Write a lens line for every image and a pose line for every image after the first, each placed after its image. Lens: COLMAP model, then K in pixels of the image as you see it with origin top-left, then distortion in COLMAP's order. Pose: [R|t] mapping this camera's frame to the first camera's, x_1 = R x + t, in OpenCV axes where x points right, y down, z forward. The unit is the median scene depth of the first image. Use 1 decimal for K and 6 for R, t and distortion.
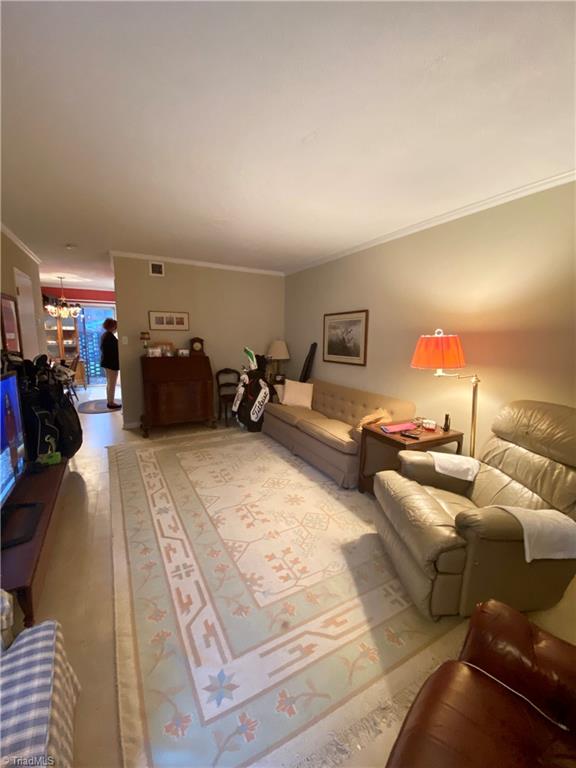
lens RADIAL K [[310.8, 0, 288.3], [0, 310.8, 383.4], [0, 0, 1]] dist [0.034957, -0.027360]
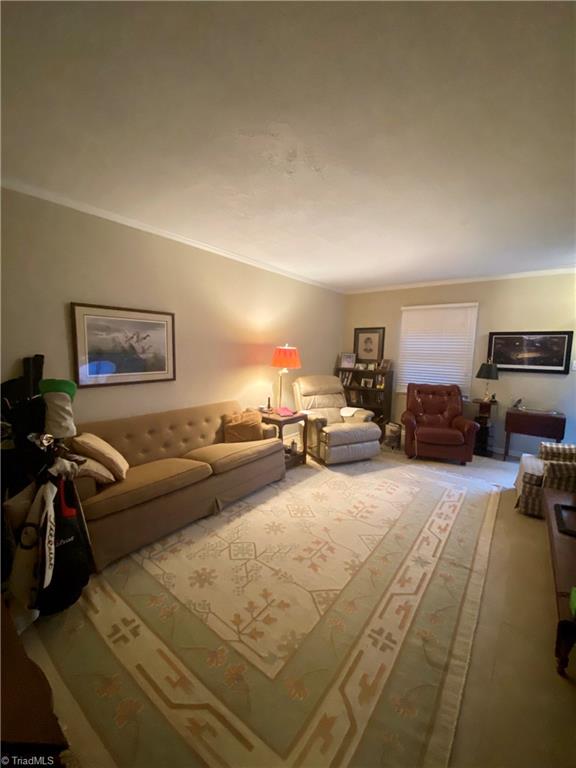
lens RADIAL K [[310.8, 0, 288.3], [0, 310.8, 383.4], [0, 0, 1]] dist [0.034957, -0.027360]
pose [[-0.393841, -0.138910, 0.908621, -0.791760], [0.101878, 0.975827, 0.193344, -0.220752], [-0.913515, 0.168716, -0.370169, 1.283589]]
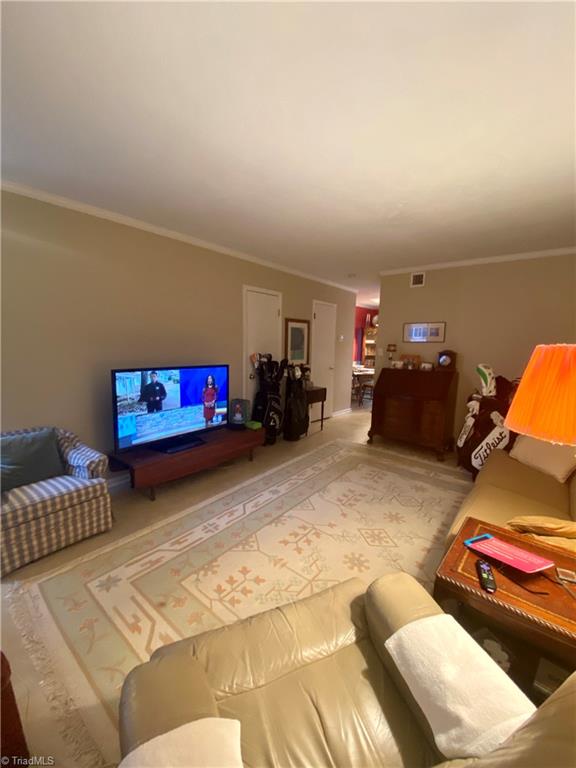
lens RADIAL K [[310.8, 0, 288.3], [0, 310.8, 383.4], [0, 0, 1]] dist [0.034957, -0.027360]
pose [[0.371586, 0.119400, -0.920688, 0.538621], [-0.161662, 0.984867, 0.062477, -0.065755], [0.914215, 0.125624, 0.385265, 0.444827]]
